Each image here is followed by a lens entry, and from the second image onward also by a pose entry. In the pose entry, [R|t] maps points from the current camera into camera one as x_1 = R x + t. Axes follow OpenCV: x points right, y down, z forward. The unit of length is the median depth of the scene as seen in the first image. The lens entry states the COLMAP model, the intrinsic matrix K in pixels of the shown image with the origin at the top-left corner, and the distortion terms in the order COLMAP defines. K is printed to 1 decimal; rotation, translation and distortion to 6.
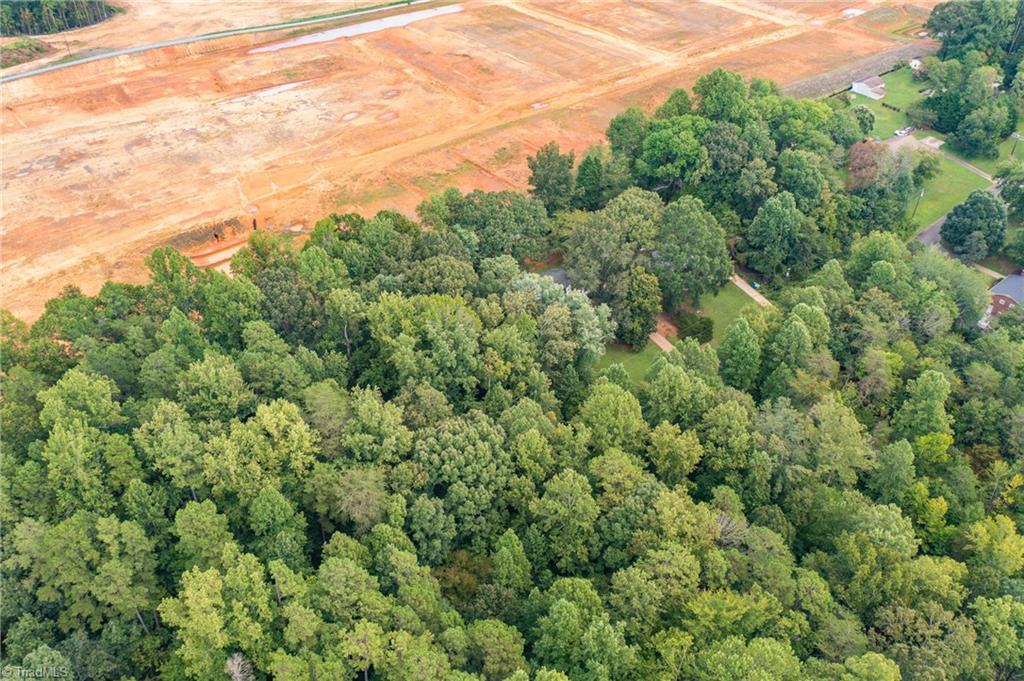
lens RADIAL K [[813.6, 0, 508.2], [0, 813.6, 344.2], [0, 0, 1]] dist [-0.014242, 0.003496]
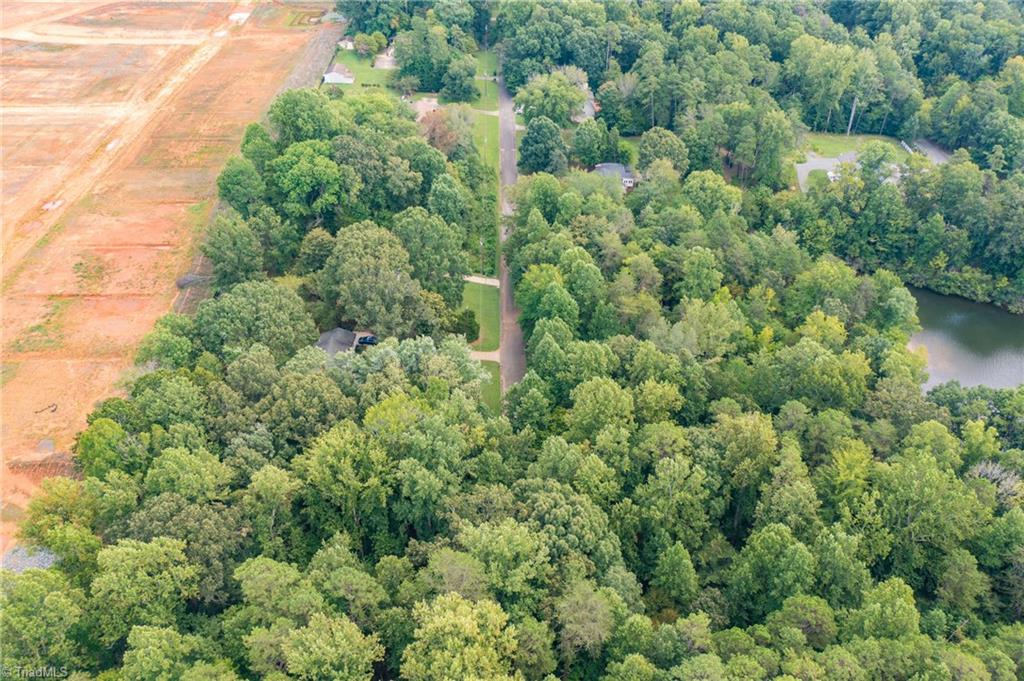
lens RADIAL K [[813.6, 0, 510.3], [0, 813.6, 336.5], [0, 0, 1]] dist [-0.014242, 0.003496]
pose [[0.612100, -0.470439, 0.635626, -0.344765], [0.480658, 0.859605, 0.173341, -0.139028], [-0.627934, 0.199417, 0.752285, 0.186040]]
